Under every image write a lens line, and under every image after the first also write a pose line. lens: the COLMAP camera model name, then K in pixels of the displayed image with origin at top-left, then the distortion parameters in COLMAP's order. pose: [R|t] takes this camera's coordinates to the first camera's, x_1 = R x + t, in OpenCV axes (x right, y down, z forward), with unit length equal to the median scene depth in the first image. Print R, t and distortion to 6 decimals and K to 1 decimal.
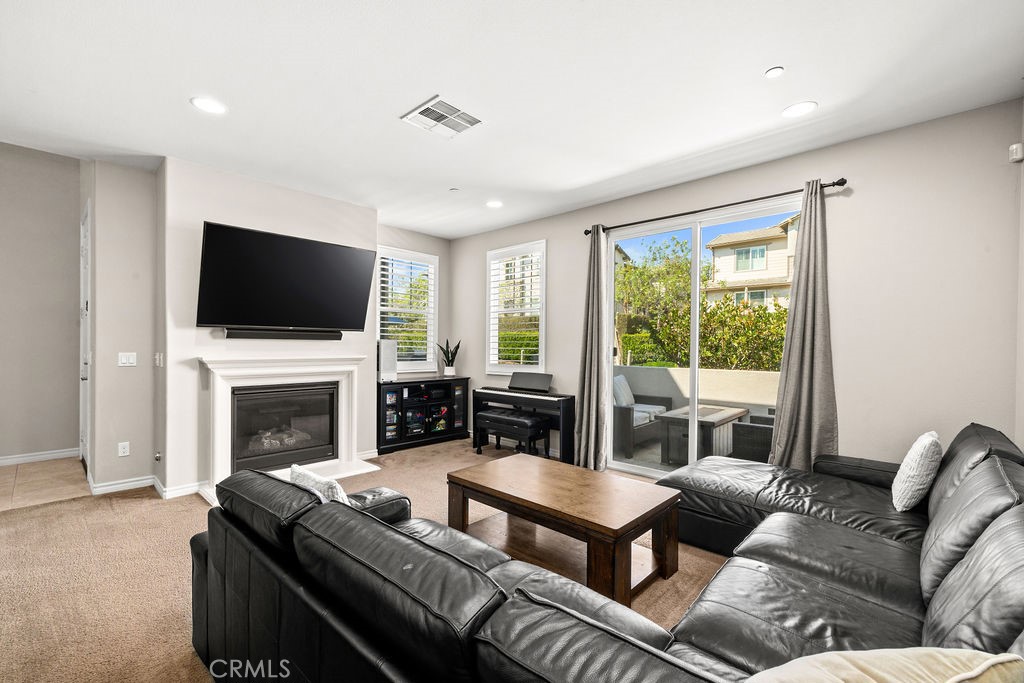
lens RADIAL K [[432.2, 0, 513.2], [0, 432.2, 347.3], [0, 0, 1]] dist [0.001190, 0.000423]
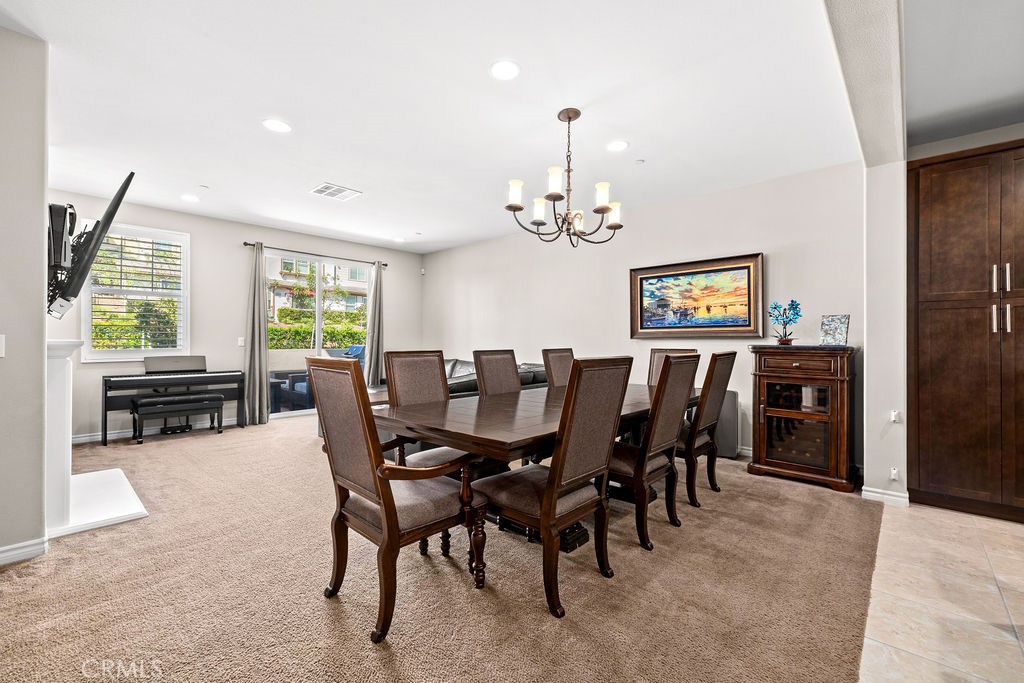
lens RADIAL K [[432.2, 0, 508.8], [0, 432.2, 339.3], [0, 0, 1]] dist [0.001190, 0.000423]
pose [[-0.003178, -0.007667, 0.999966, -1.164912], [0.002192, 0.999968, 0.007674, 0.013704], [-0.999993, 0.002217, -0.003161, 0.223462]]
